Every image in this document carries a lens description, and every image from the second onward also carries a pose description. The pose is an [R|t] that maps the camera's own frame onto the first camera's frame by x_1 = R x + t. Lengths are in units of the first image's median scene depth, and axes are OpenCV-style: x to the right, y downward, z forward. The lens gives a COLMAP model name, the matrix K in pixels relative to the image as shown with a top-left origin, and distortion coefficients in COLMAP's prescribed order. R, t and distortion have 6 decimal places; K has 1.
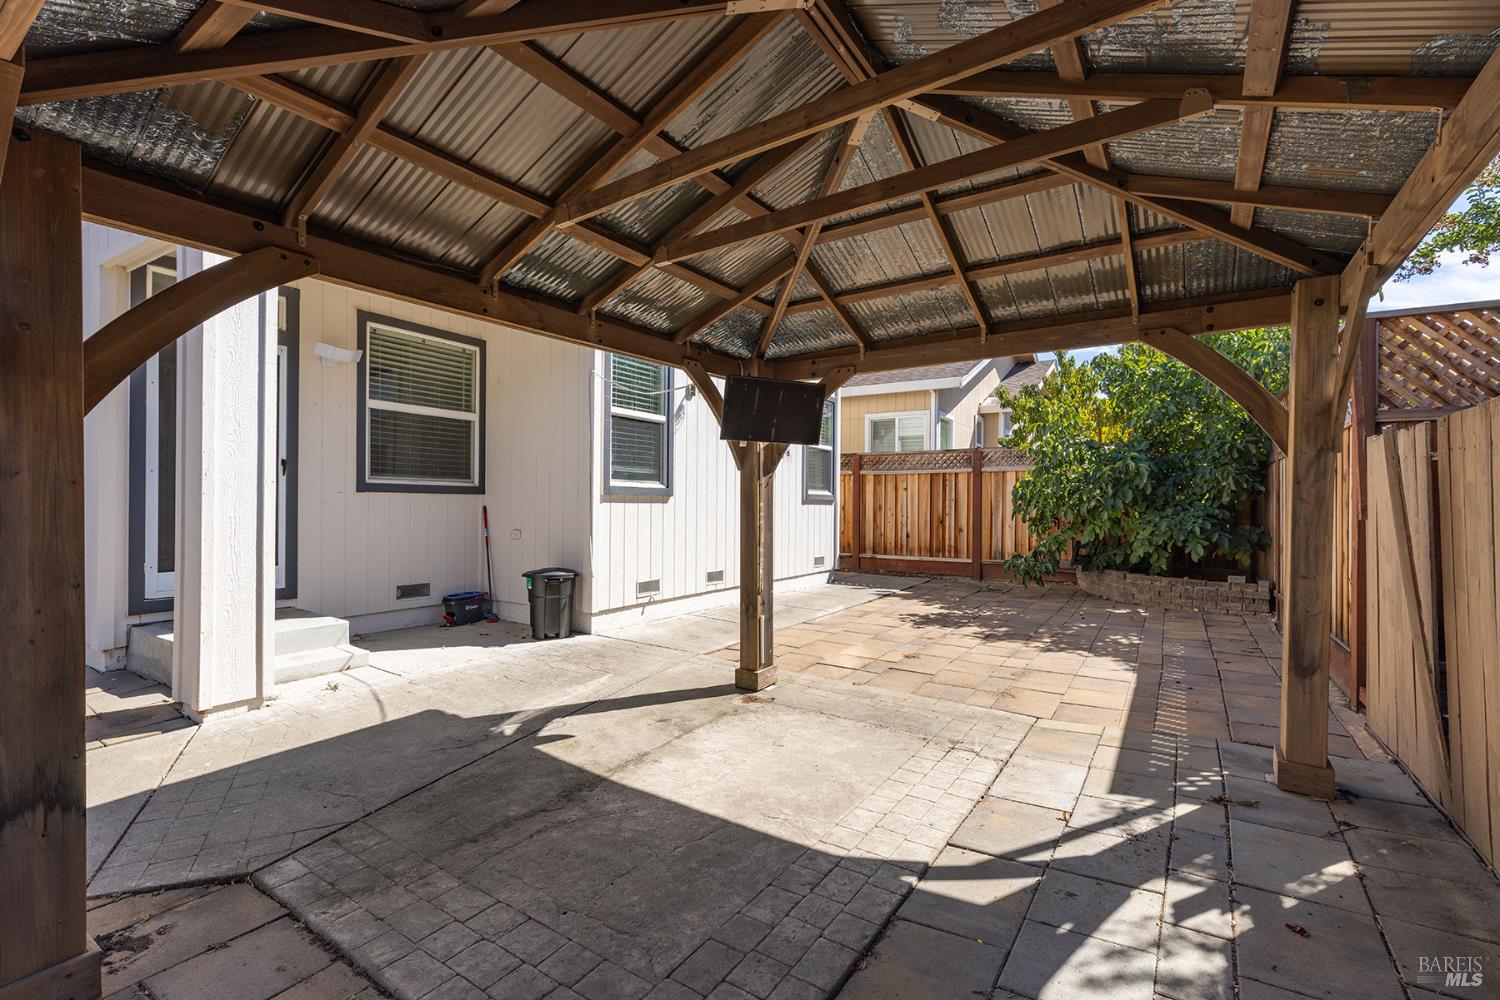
lens RADIAL K [[667.5, 0, 754.9], [0, 667.5, 506.4], [0, 0, 1]] dist [0.007649, 0.000290]
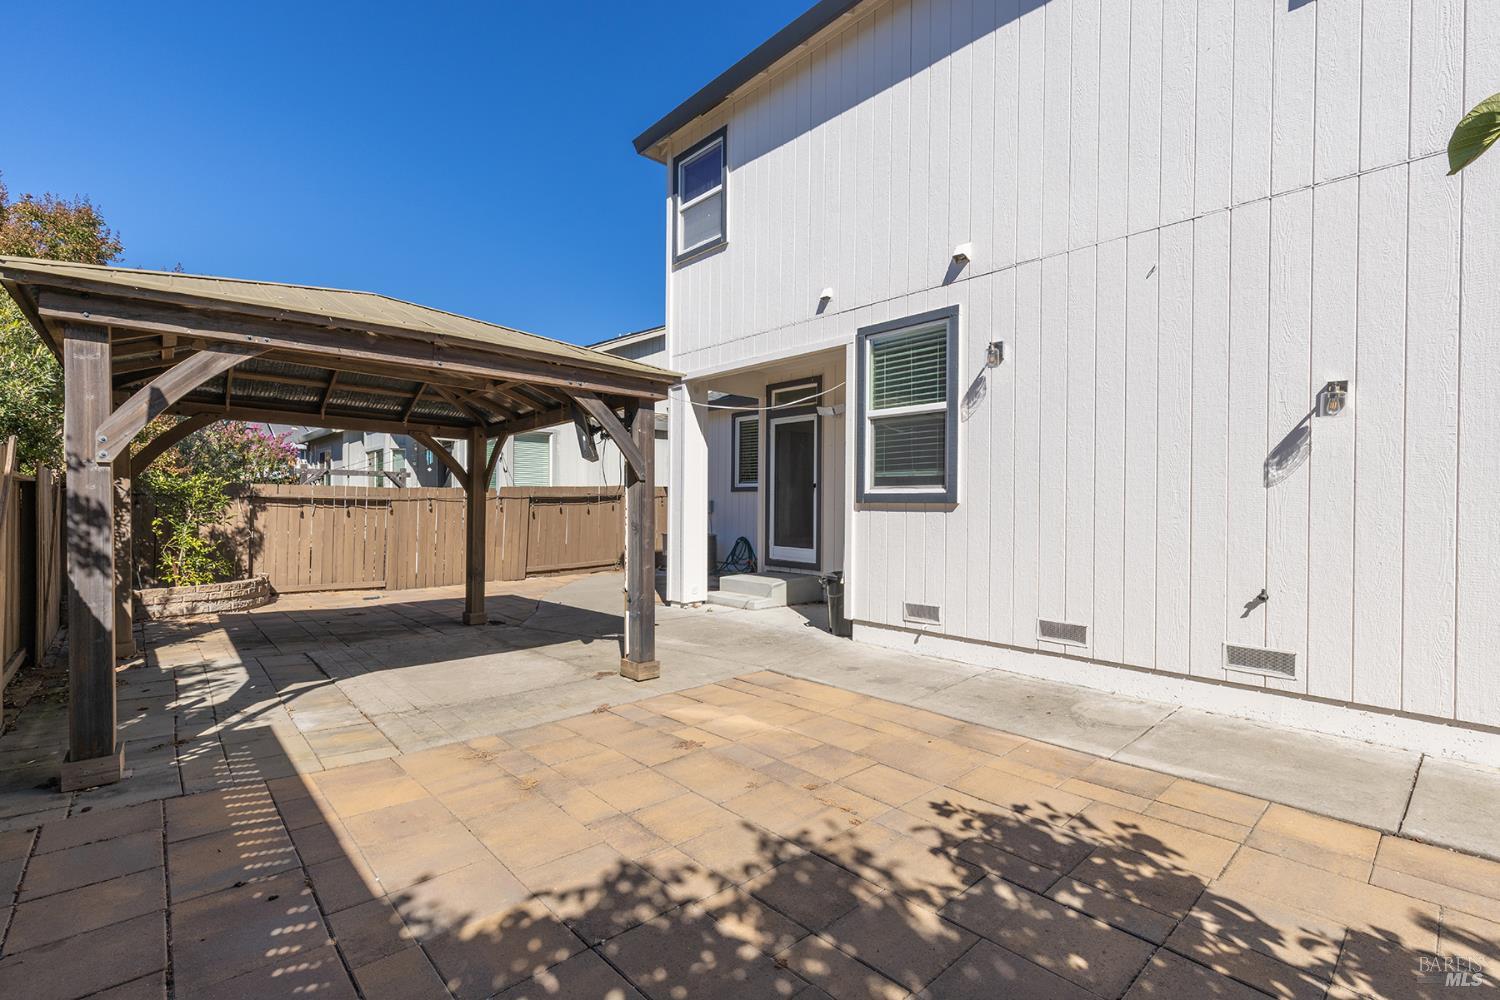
lens RADIAL K [[667.5, 0, 754.9], [0, 667.5, 506.4], [0, 0, 1]] dist [0.007649, 0.000290]
pose [[-0.256288, -0.007158, -0.966574, 0.702296], [-0.011372, 0.999926, -0.004389, -0.005356], [0.966533, 0.009867, -0.256351, 1.012992]]
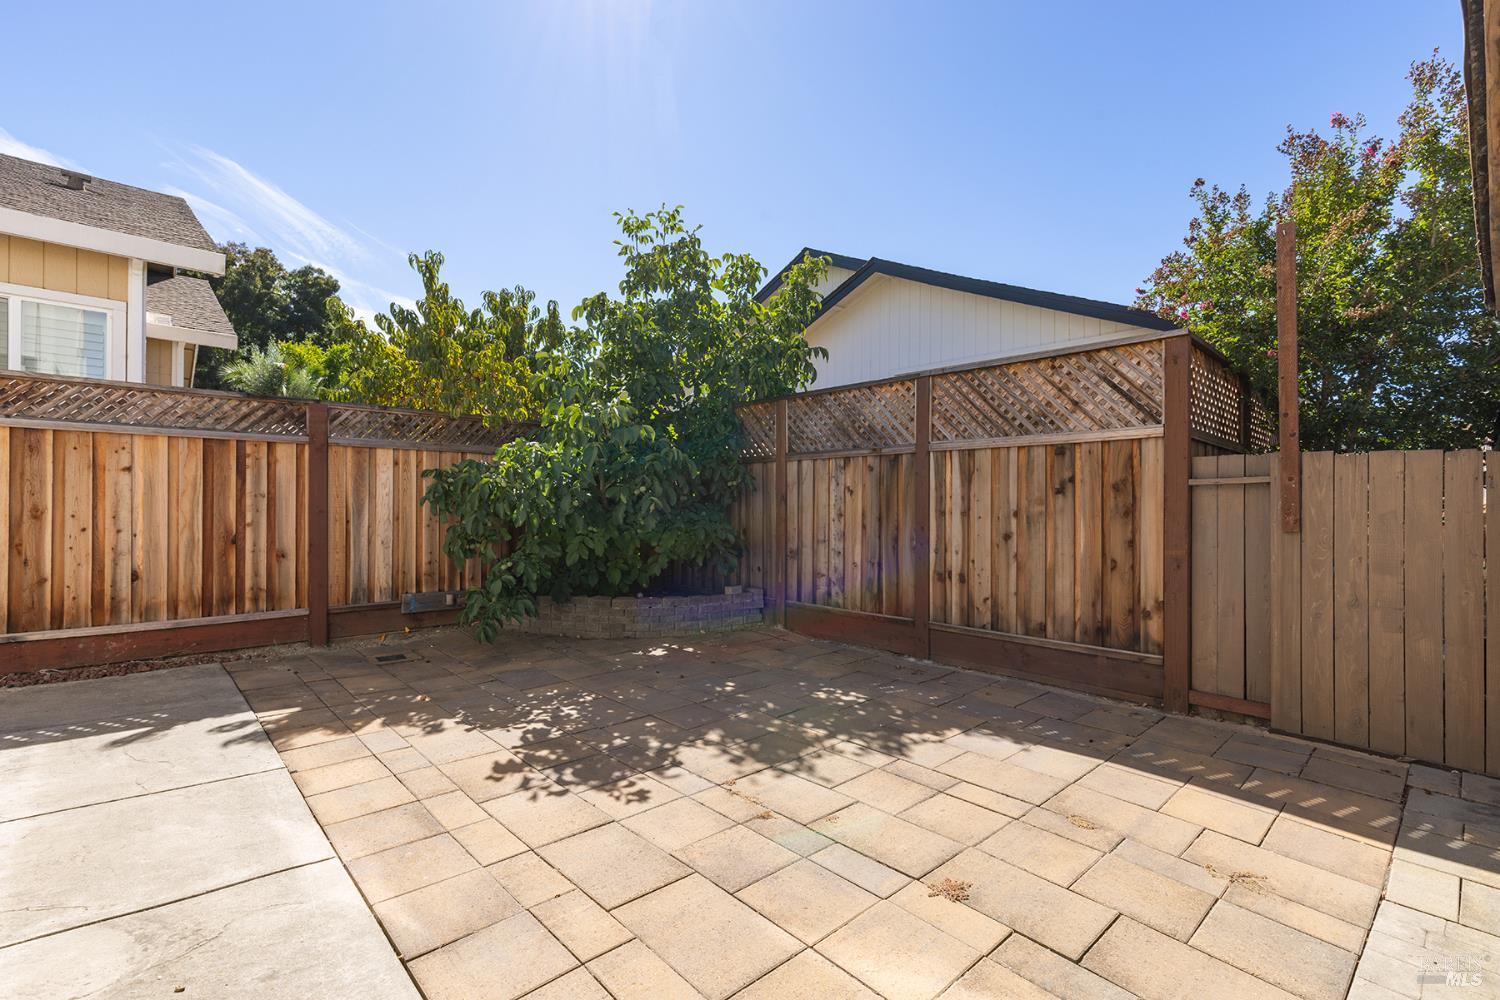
lens RADIAL K [[667.5, 0, 754.9], [0, 667.5, 506.4], [0, 0, 1]] dist [0.007649, 0.000290]
pose [[0.250091, -0.002596, 0.968219, -0.157598], [-0.004880, 0.999980, 0.003942, -0.008218], [-0.968210, -0.005711, 0.250074, 0.838460]]
